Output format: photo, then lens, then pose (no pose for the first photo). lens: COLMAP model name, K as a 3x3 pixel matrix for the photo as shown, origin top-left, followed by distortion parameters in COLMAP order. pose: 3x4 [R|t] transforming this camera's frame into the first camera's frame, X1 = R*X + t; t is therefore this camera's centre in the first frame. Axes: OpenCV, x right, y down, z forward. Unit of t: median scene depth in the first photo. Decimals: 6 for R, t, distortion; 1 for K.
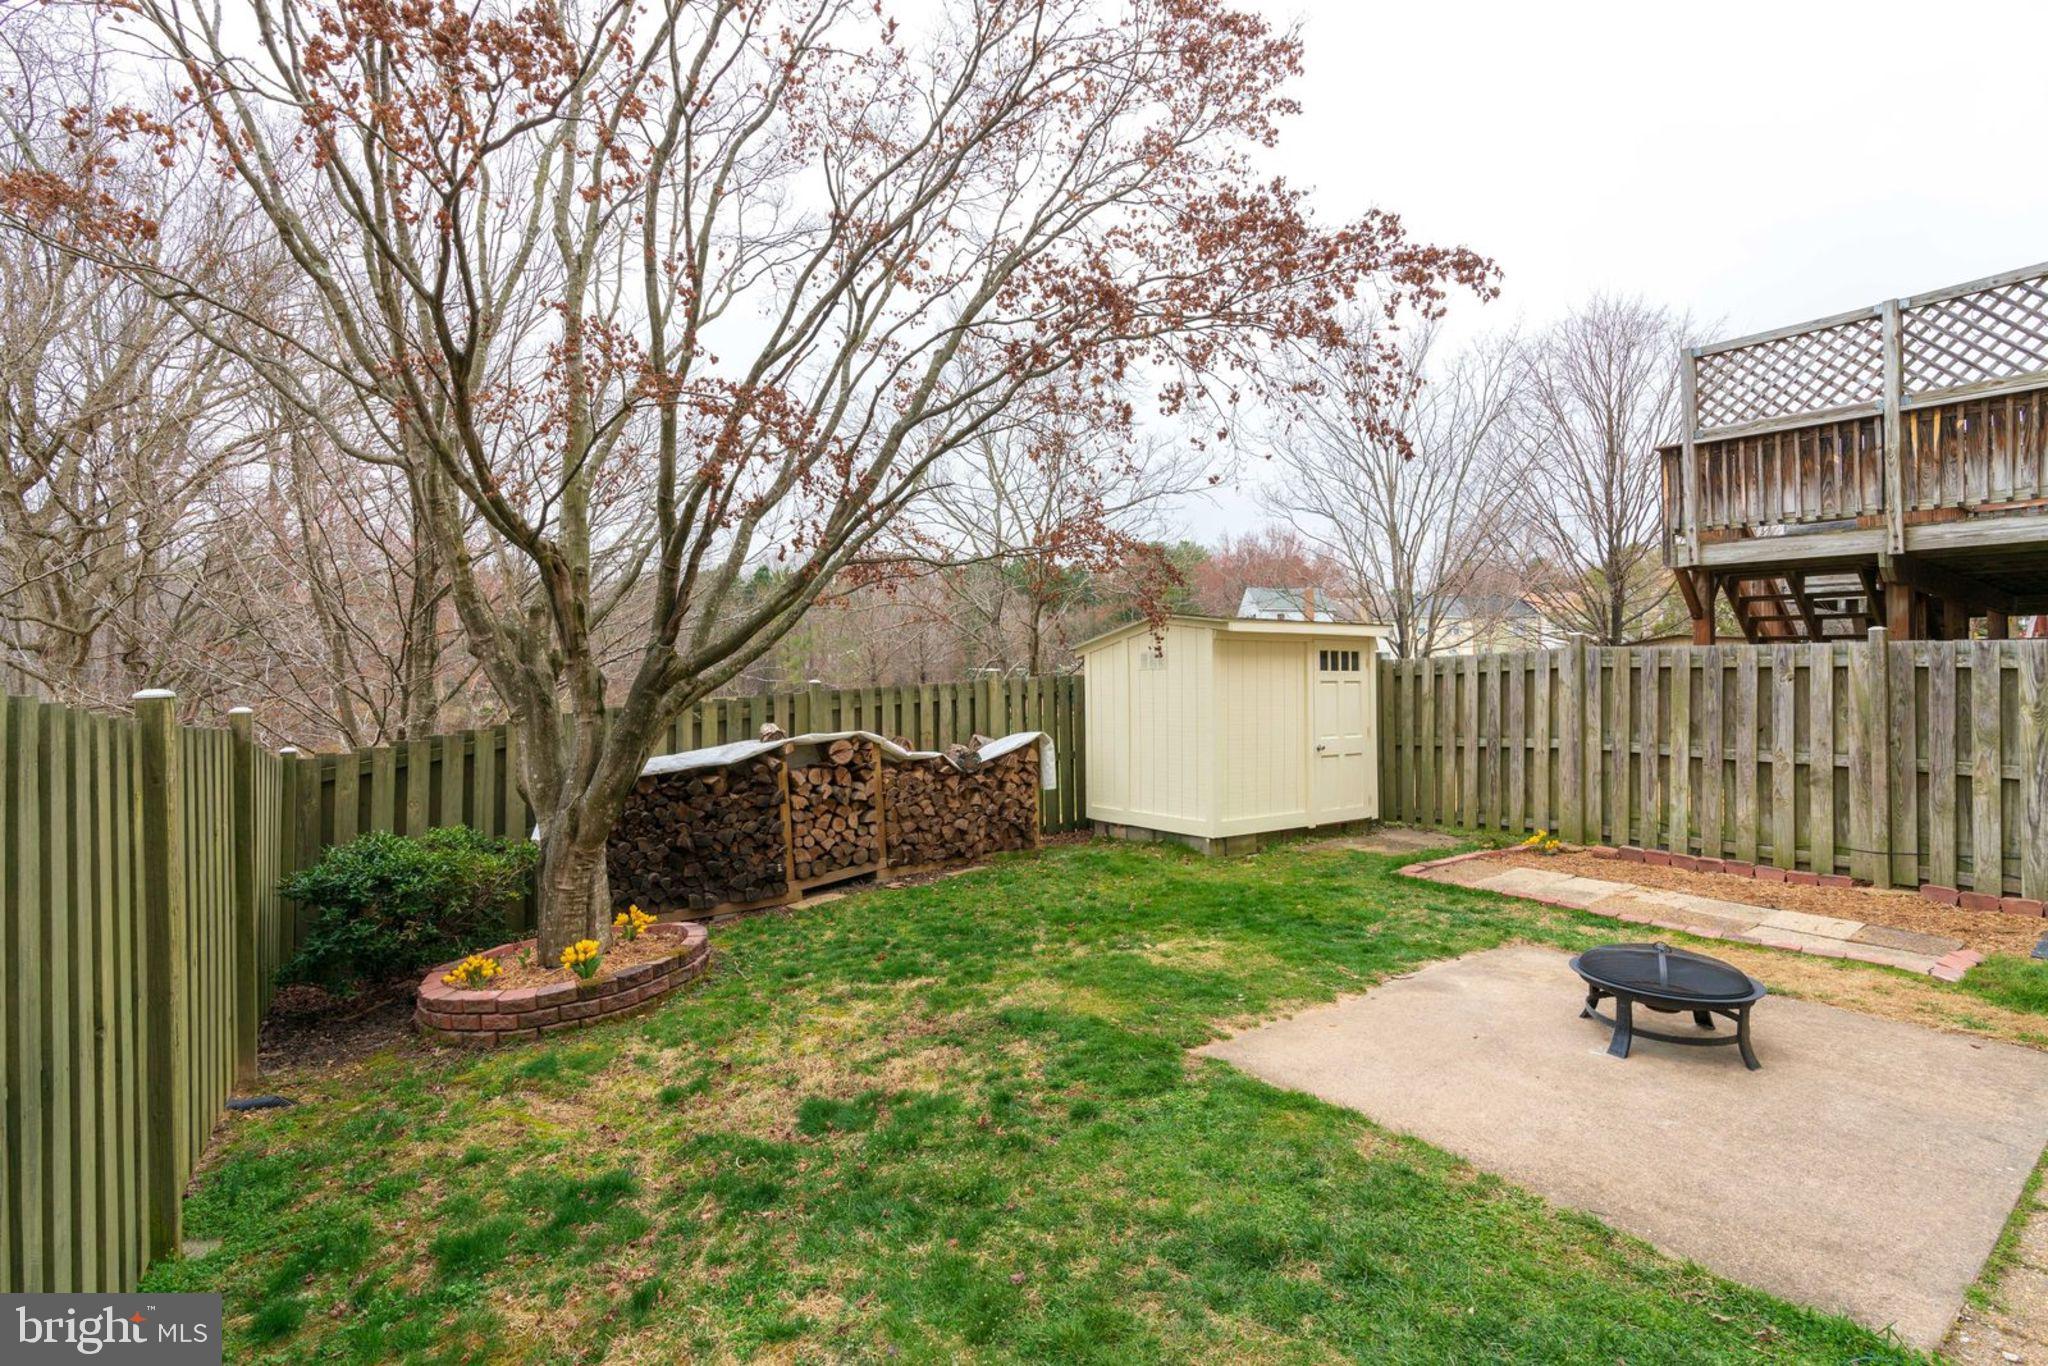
lens RADIAL K [[954.6, 0, 1038.3], [0, 954.6, 691.8], [0, 0, 1]] dist [-0.007545, 0.000387]
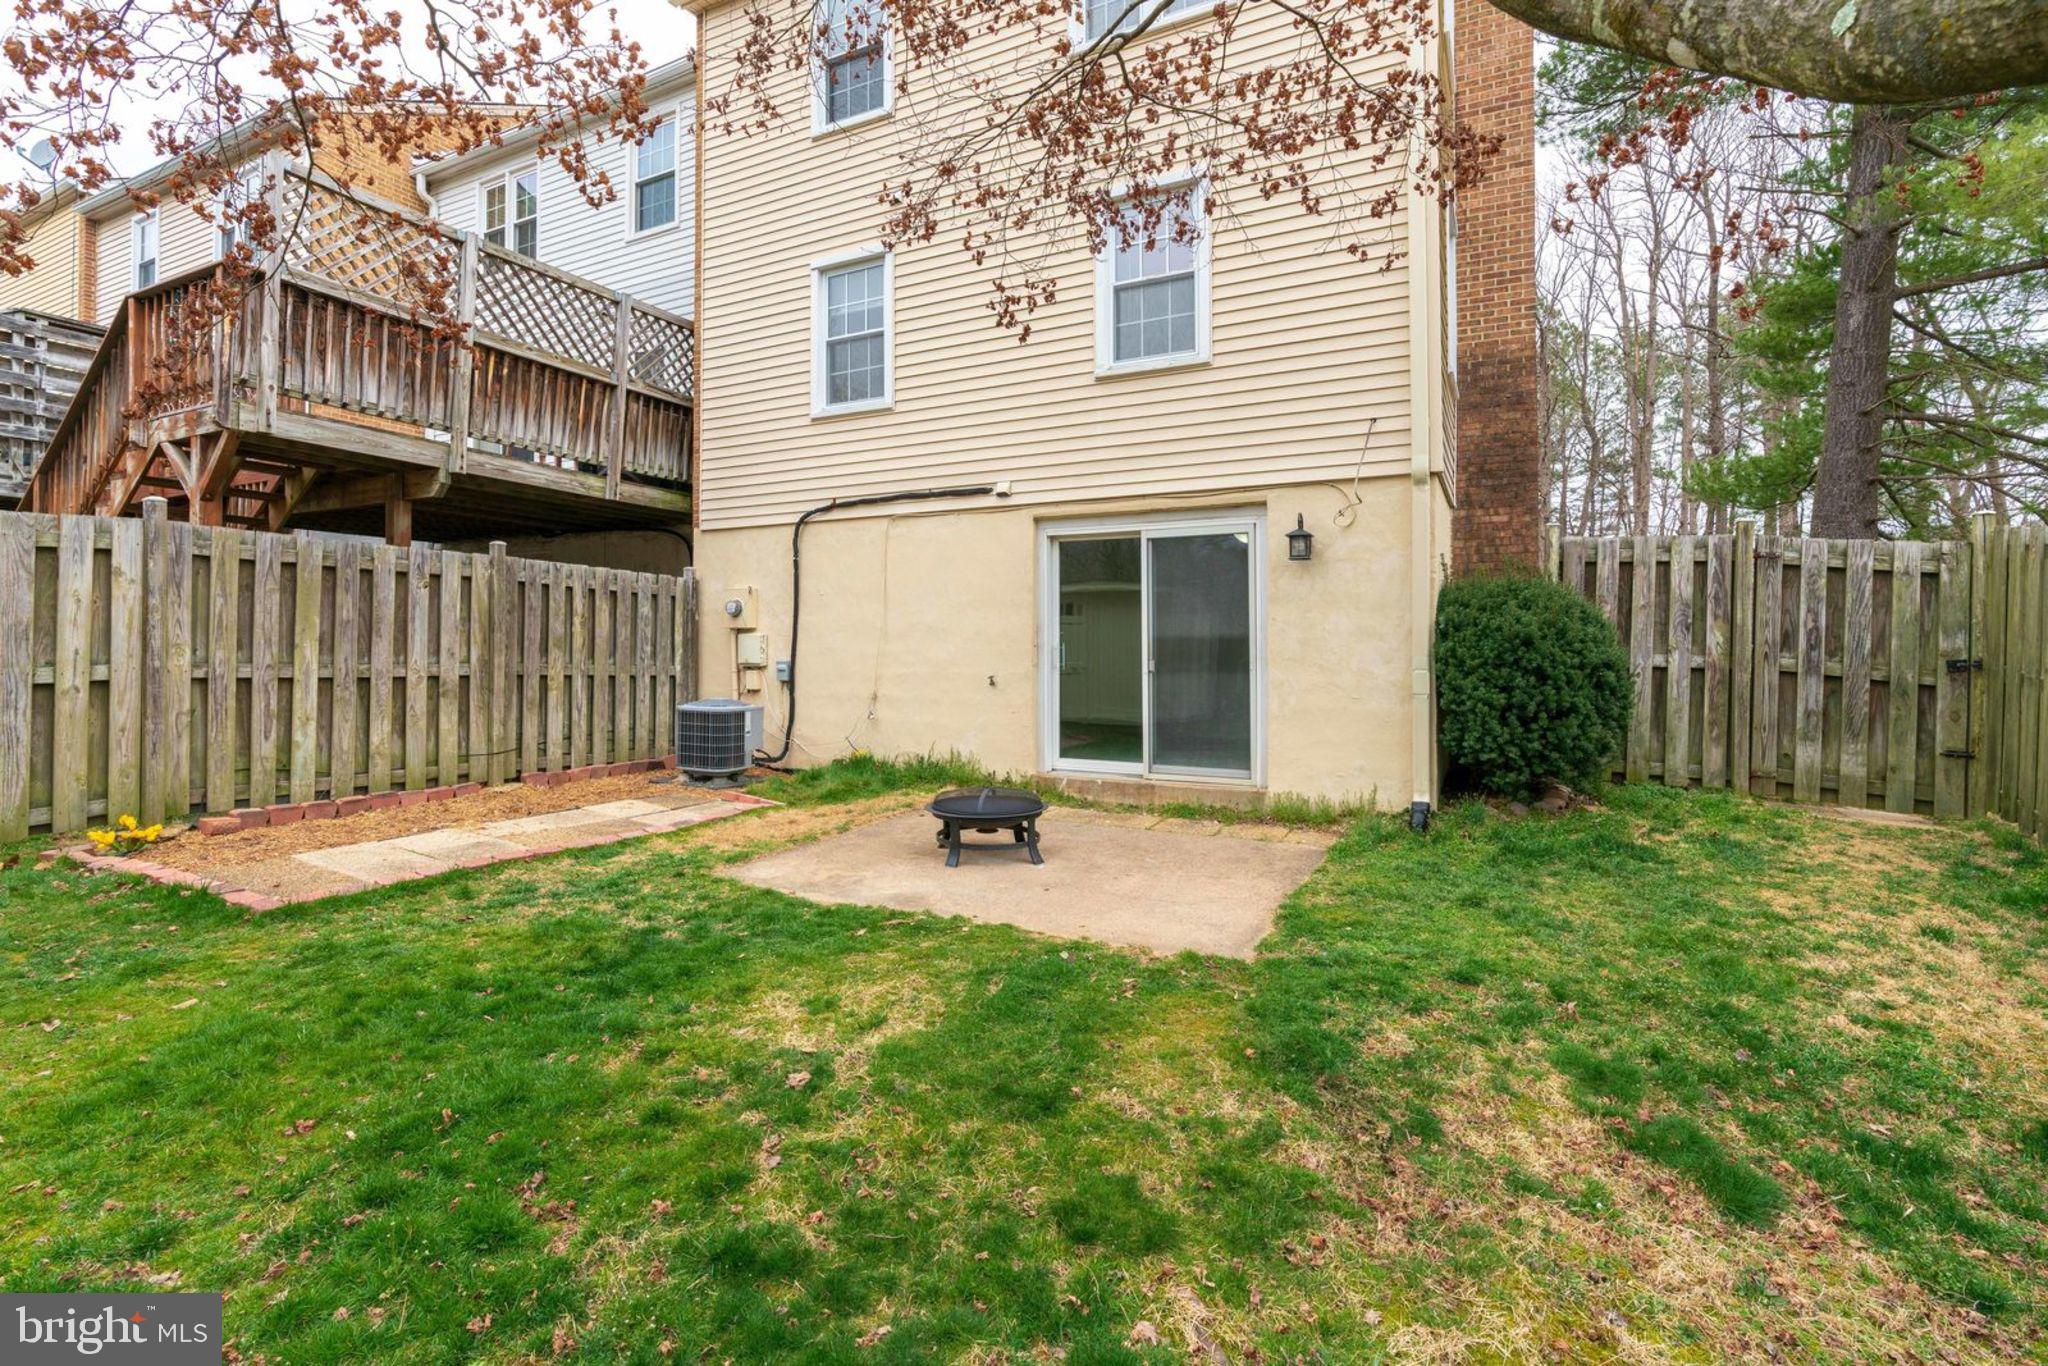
lens RADIAL K [[932.2, 0, 1024.9], [0, 932.2, 647.9], [0, 0, 1]] dist [-0.005497, -0.000193]
pose [[-0.453397, -0.007795, 0.891275, -0.321141], [0.000598, 0.999959, 0.009051, 0.043190], [-0.891309, 0.004637, -0.453373, 0.965975]]
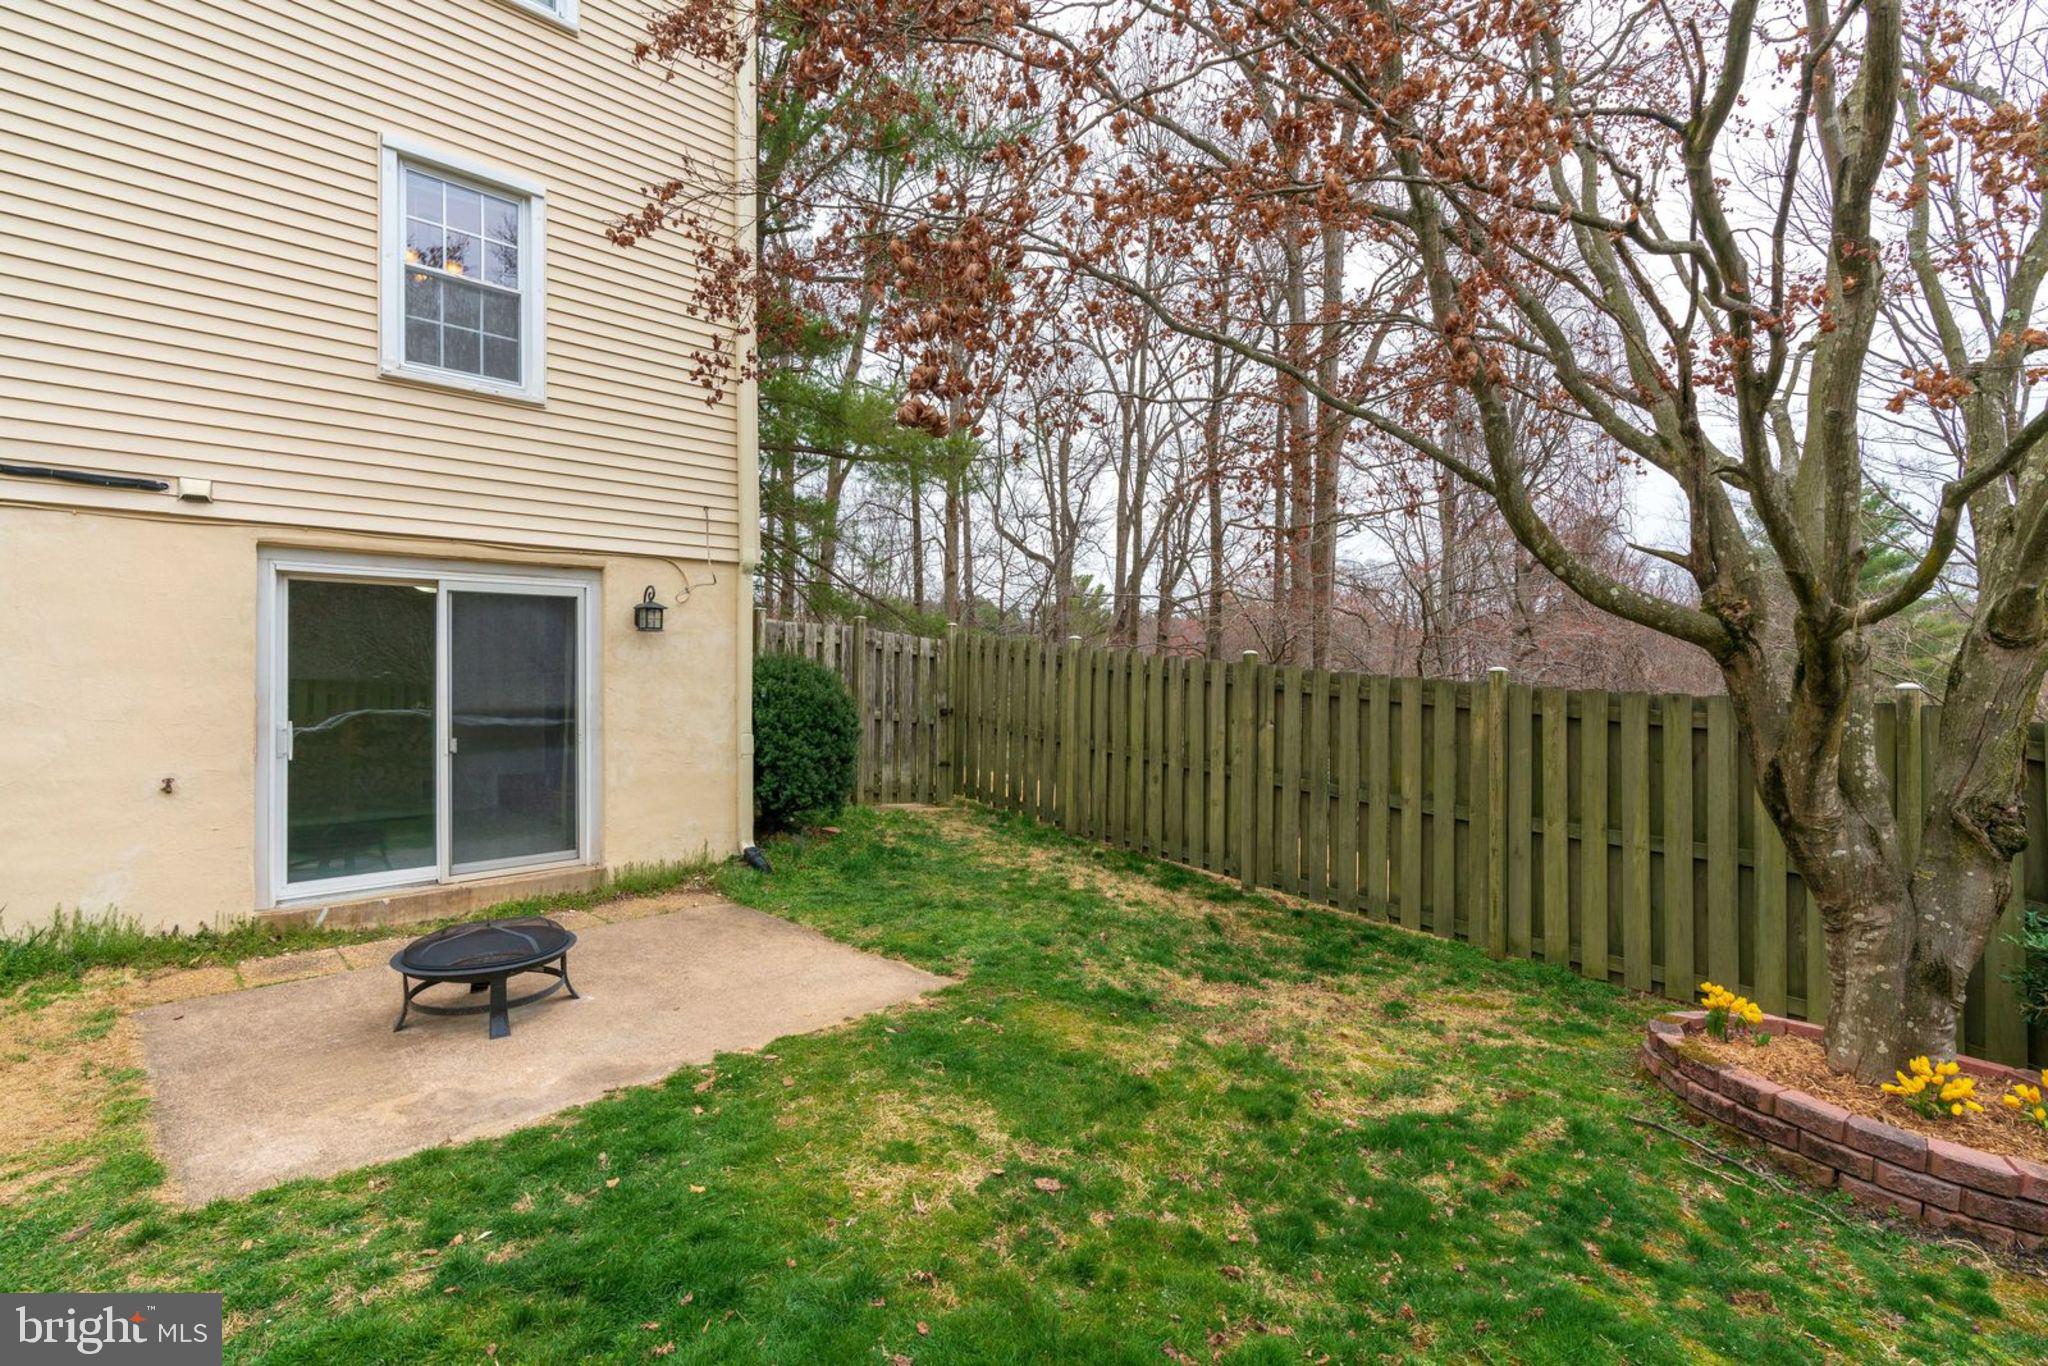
lens RADIAL K [[905.9, 0, 1028.1], [0, 905.9, 670.6], [0, 0, 1]] dist [-0.014038, 0.000048]
pose [[-0.990142, -0.003470, -0.140022, 0.144008], [-0.003001, 0.999989, -0.003563, 0.004677], [0.140032, -0.003108, -0.990142, 1.269140]]
